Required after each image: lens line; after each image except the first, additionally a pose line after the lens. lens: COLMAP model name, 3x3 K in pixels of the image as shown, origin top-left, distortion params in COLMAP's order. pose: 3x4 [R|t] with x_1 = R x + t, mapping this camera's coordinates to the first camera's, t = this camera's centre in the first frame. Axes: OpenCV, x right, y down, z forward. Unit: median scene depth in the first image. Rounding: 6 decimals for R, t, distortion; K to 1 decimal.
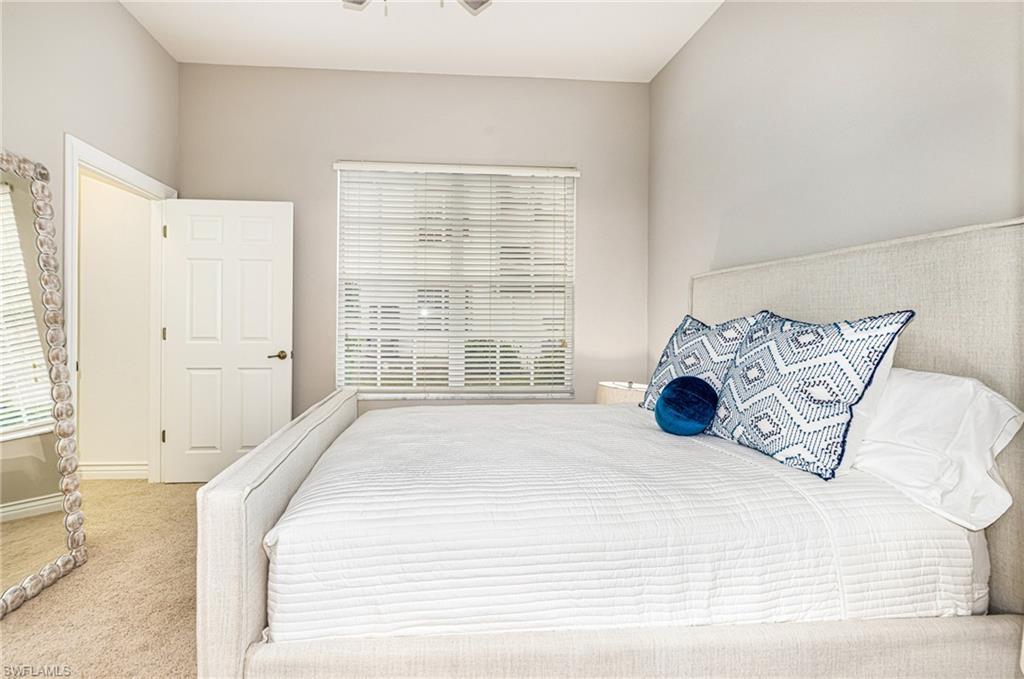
lens RADIAL K [[454.1, 0, 497.1], [0, 454.1, 338.2], [0, 0, 1]] dist [0.001363, 0.000562]
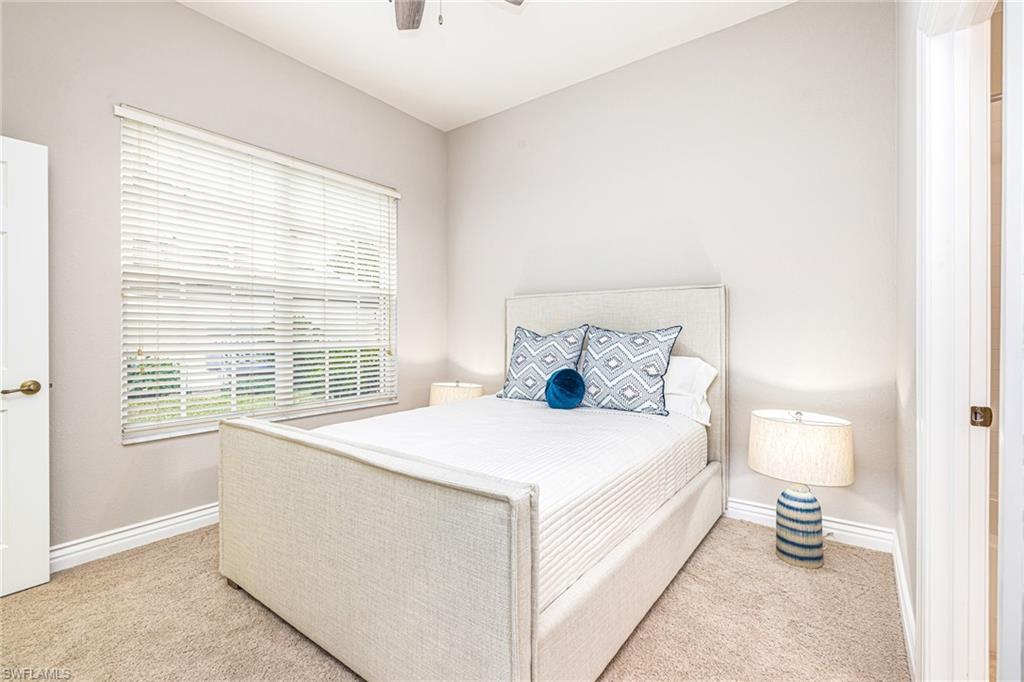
lens RADIAL K [[454.1, 0, 497.1], [0, 454.1, 339.7], [0, 0, 1]] dist [0.001363, 0.000562]
pose [[0.673228, -0.018174, 0.739212, -0.863733], [0.027963, 0.999609, -0.000891, -0.016252], [-0.738906, 0.021270, 0.673473, 0.187546]]
